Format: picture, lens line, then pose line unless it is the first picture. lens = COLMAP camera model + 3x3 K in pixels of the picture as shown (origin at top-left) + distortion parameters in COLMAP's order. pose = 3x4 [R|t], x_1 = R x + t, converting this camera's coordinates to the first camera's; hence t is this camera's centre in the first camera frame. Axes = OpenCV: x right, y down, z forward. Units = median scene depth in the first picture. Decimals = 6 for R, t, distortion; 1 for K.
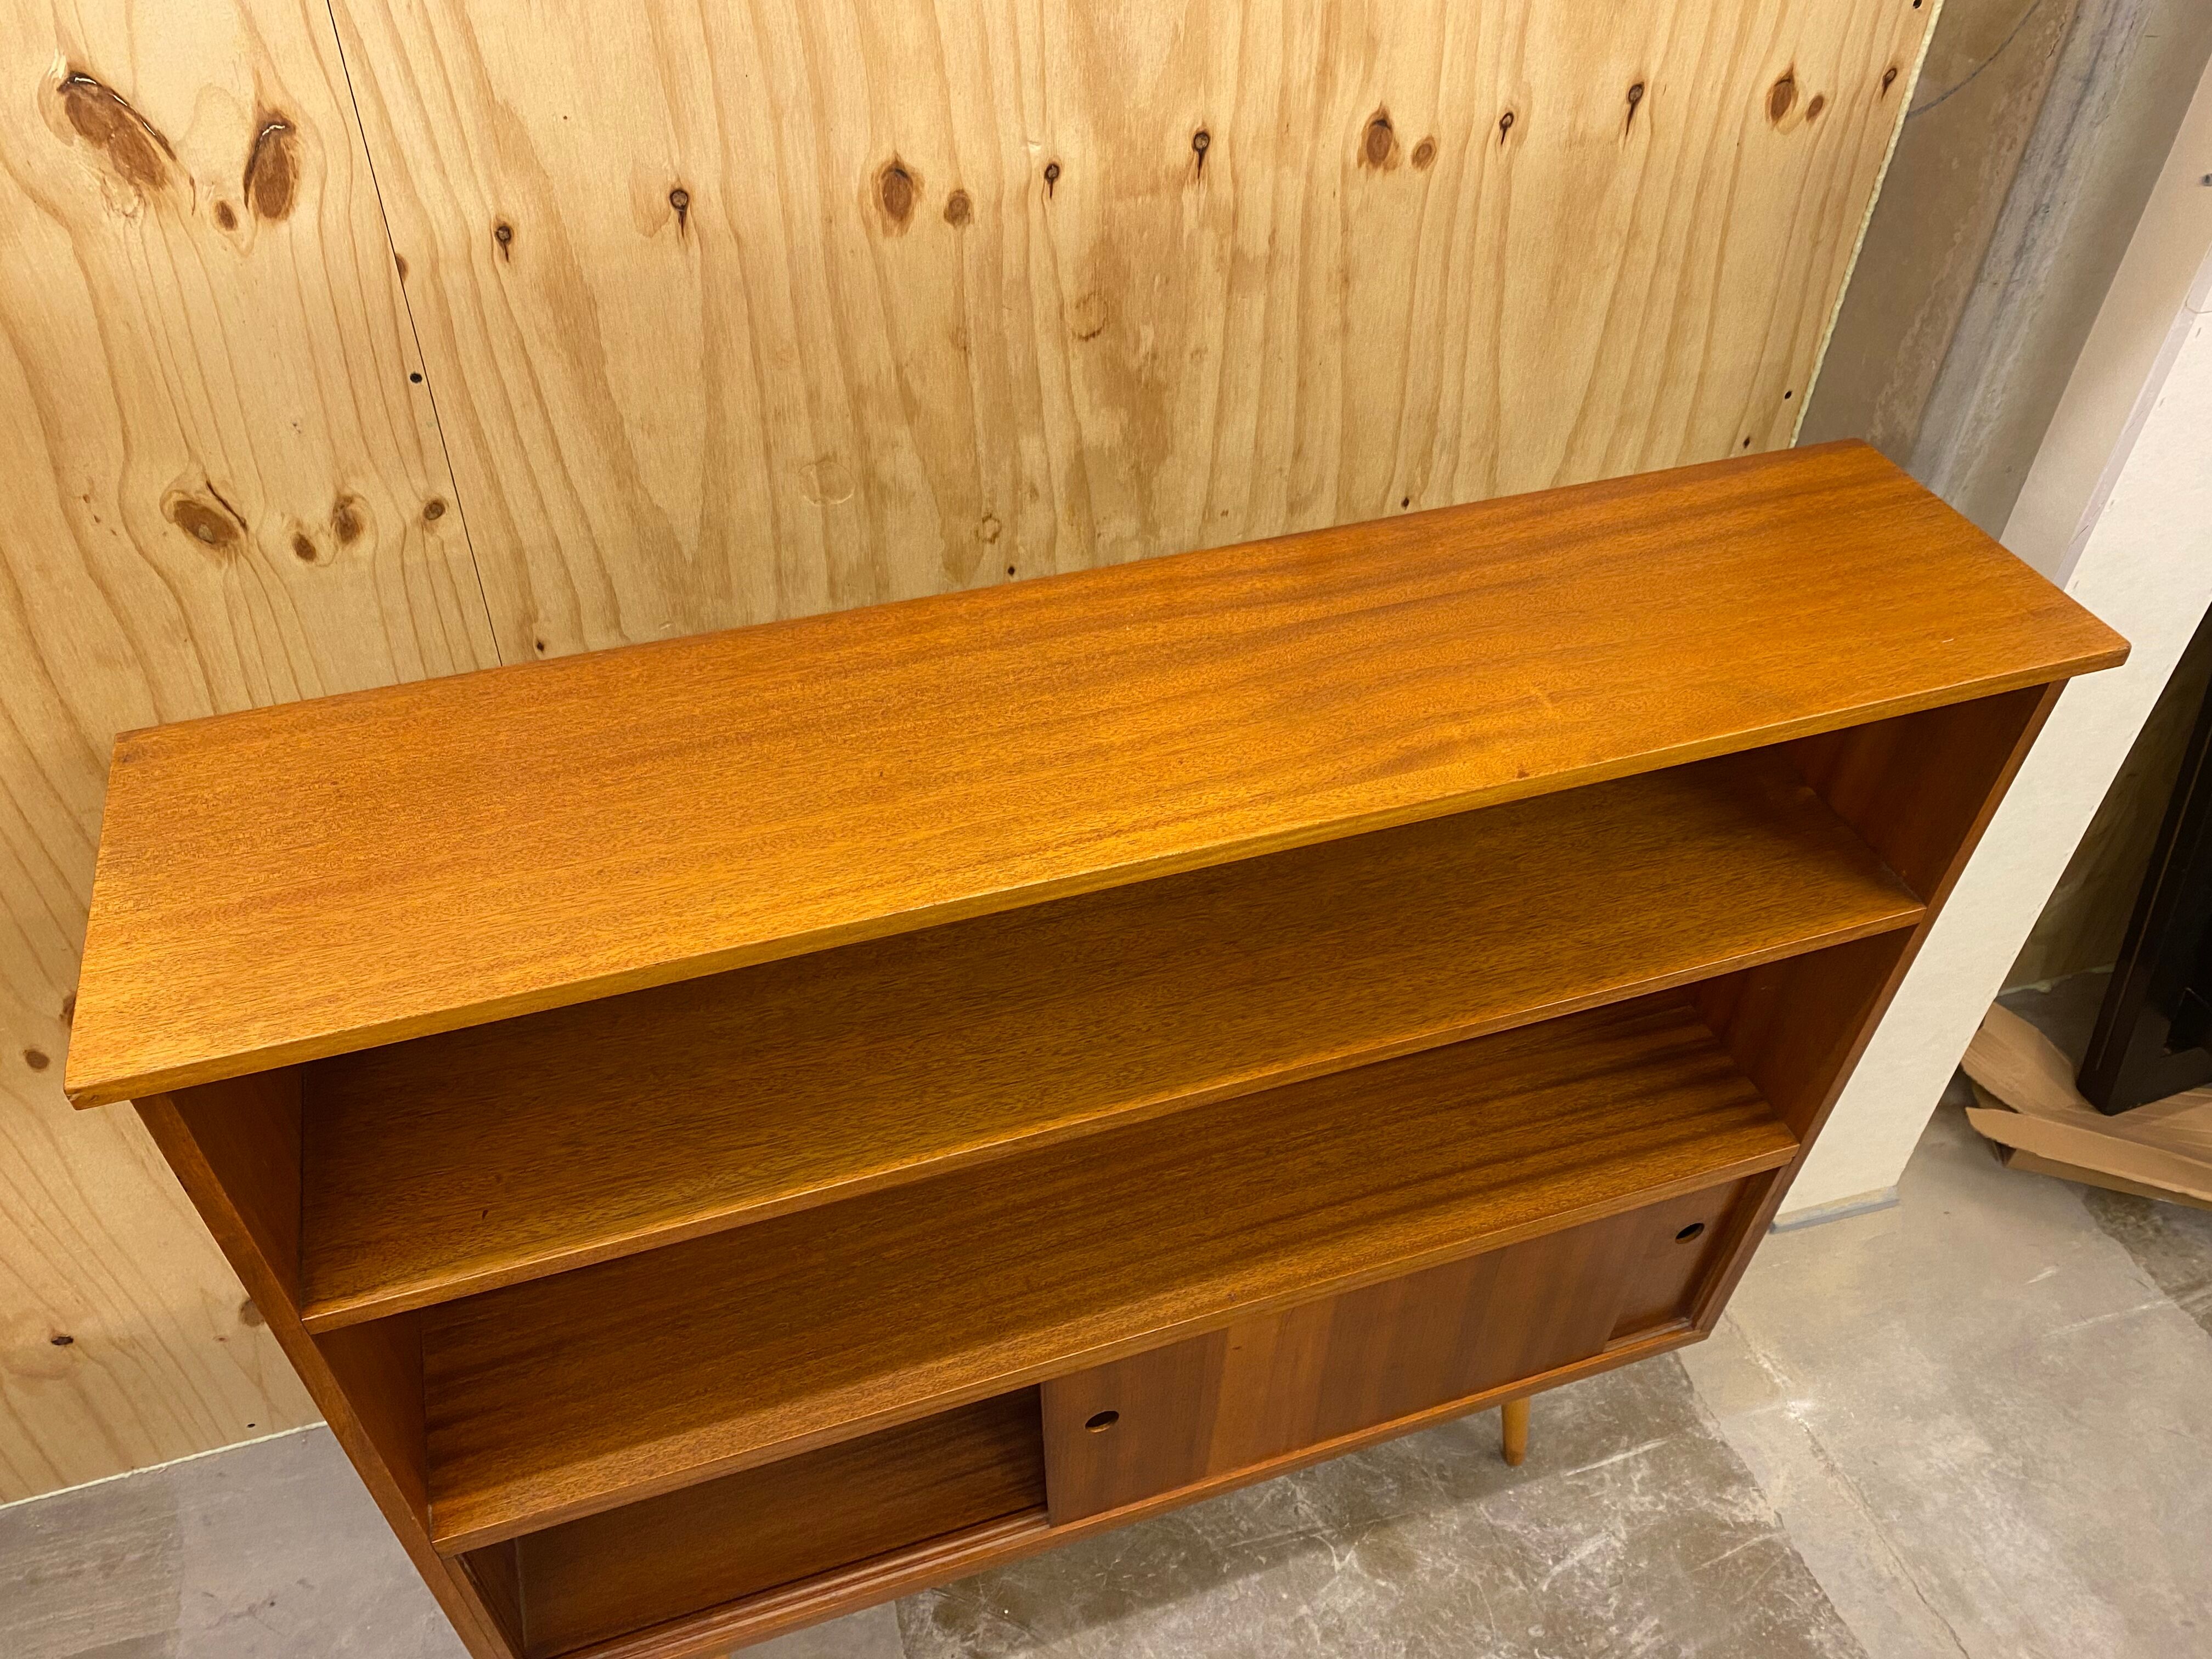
lens RADIAL K [[1698.9, 0, 1091.8], [0, 1698.9, 817.6], [0, 0, 1]] dist [0.009758, -0.012329]
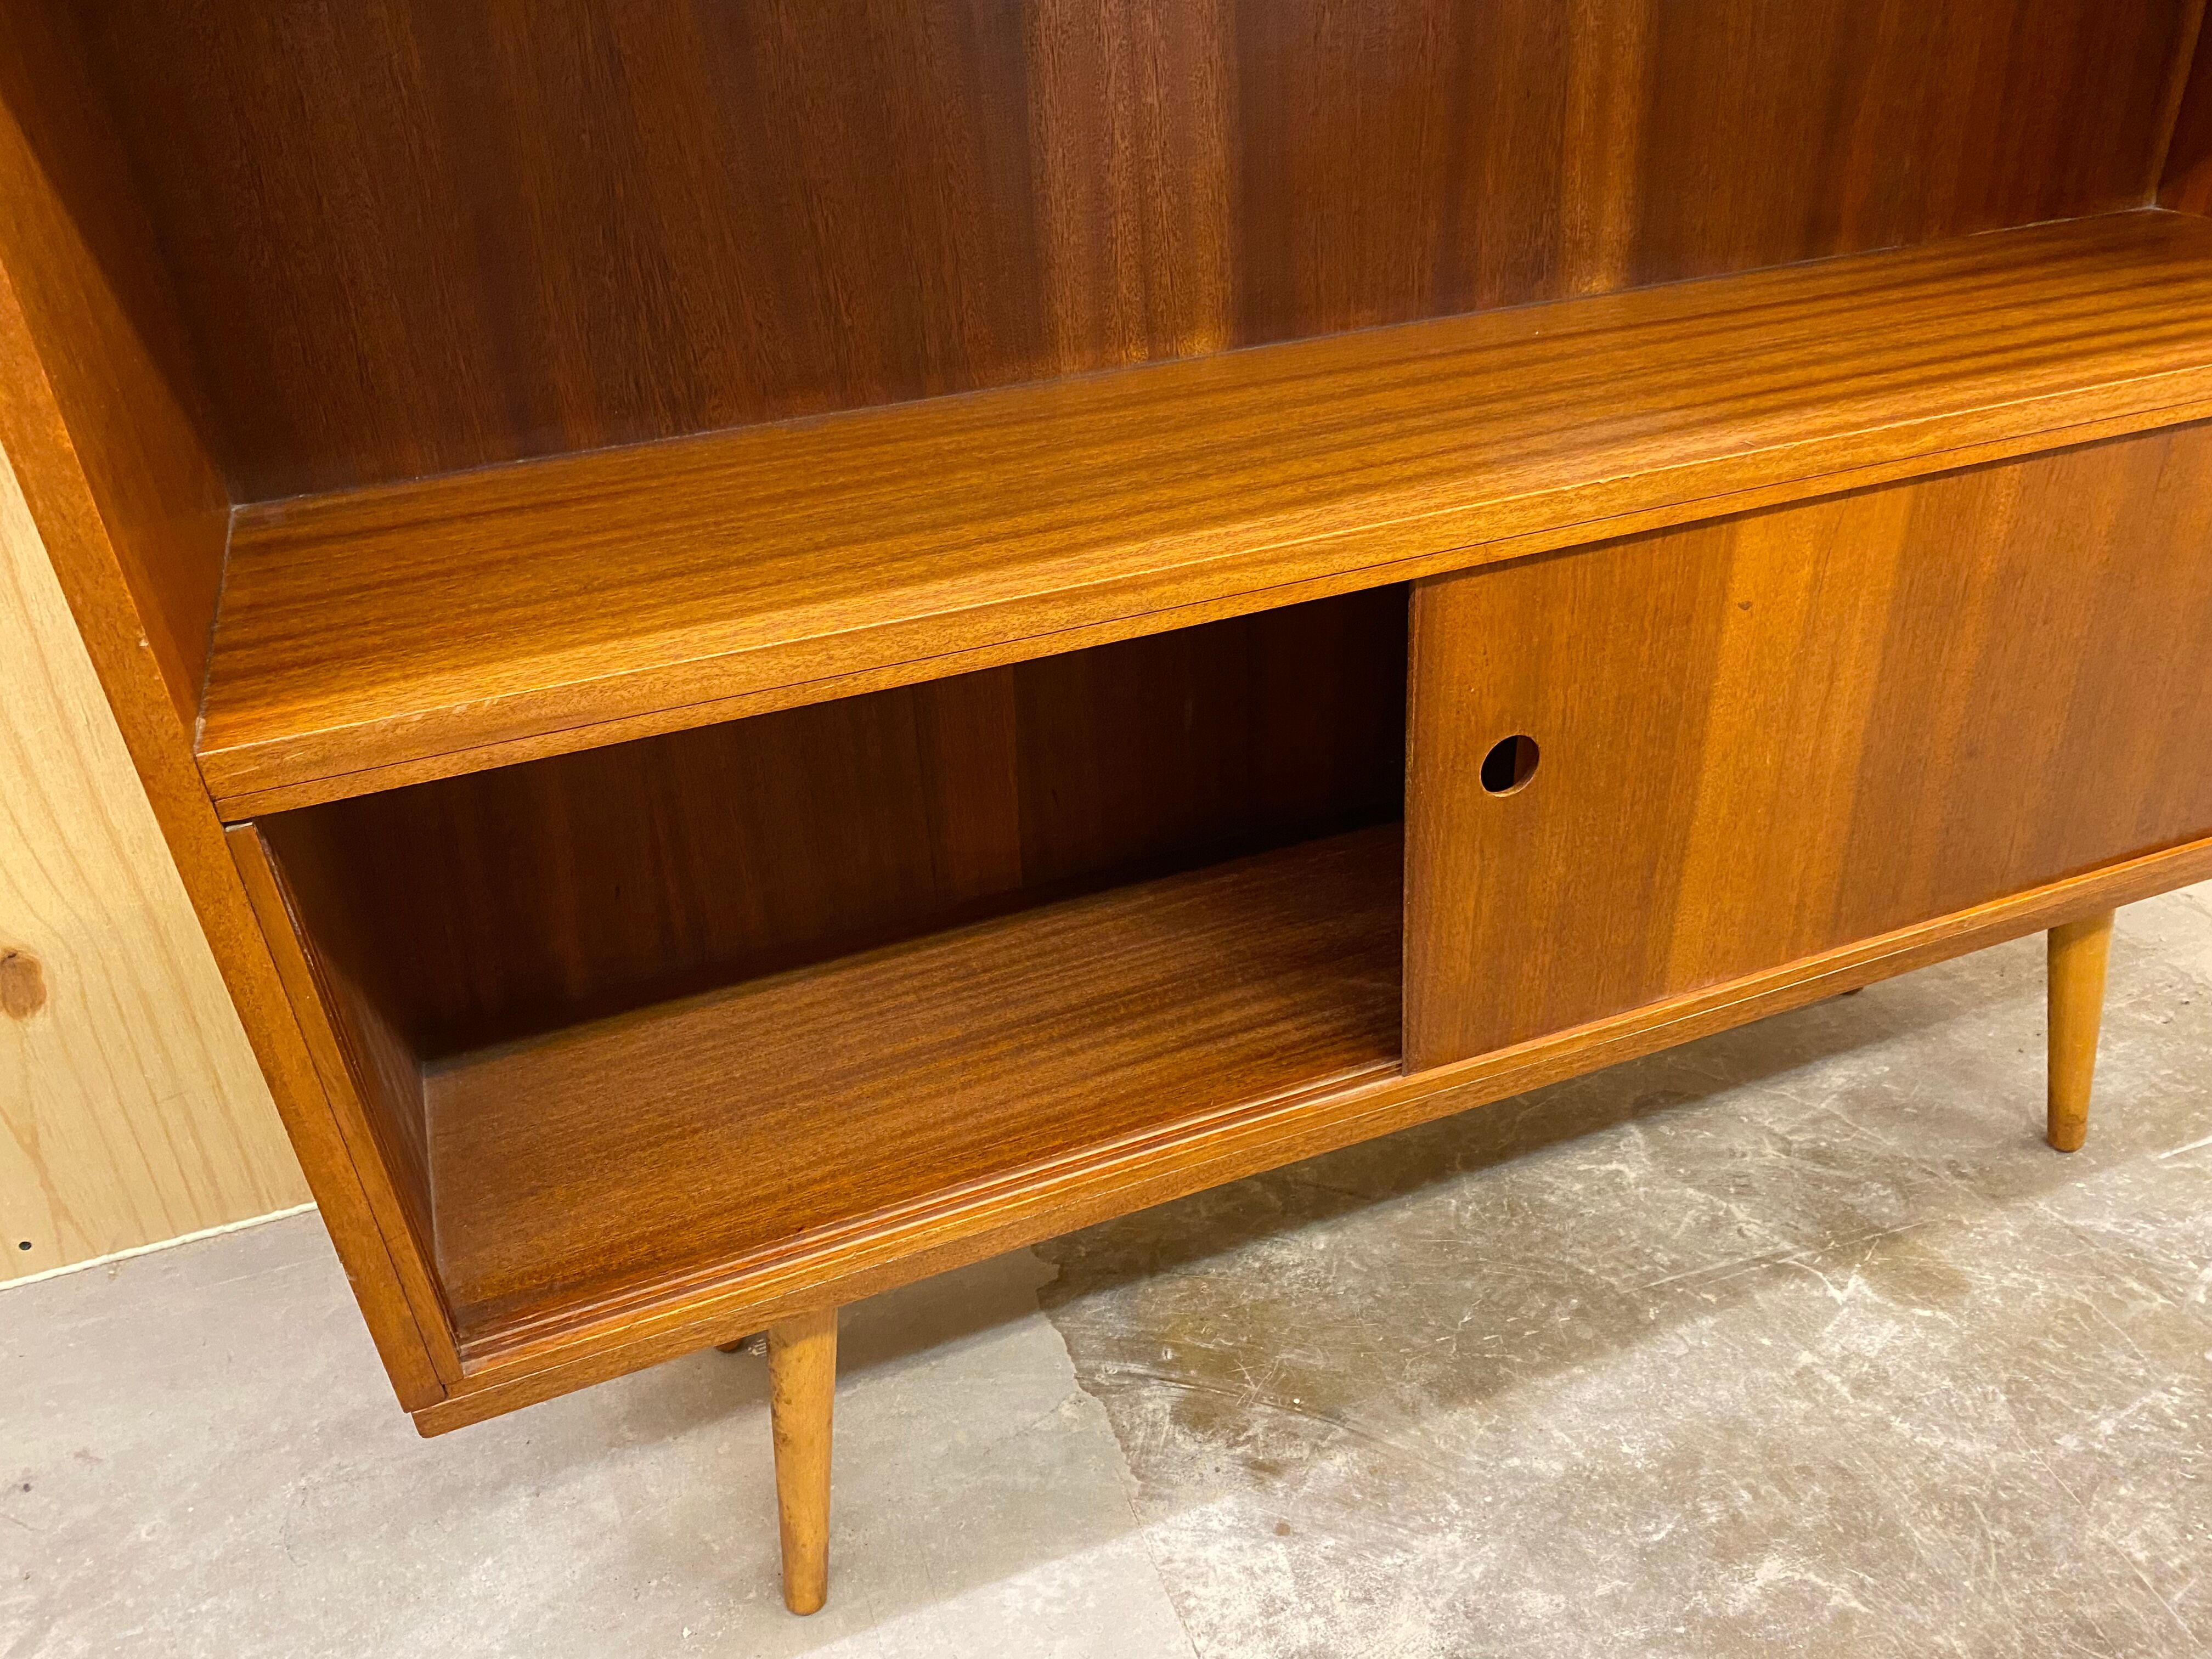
lens RADIAL K [[1698.9, 0, 1076.2], [0, 1698.9, 824.0], [0, 0, 1]] dist [0.009758, -0.012329]
pose [[0.996481, -0.083749, 0.003389, -0.138029], [0.082686, 0.975608, -0.203352, 0.484029], [0.013724, 0.202916, 0.979100, 0.492532]]
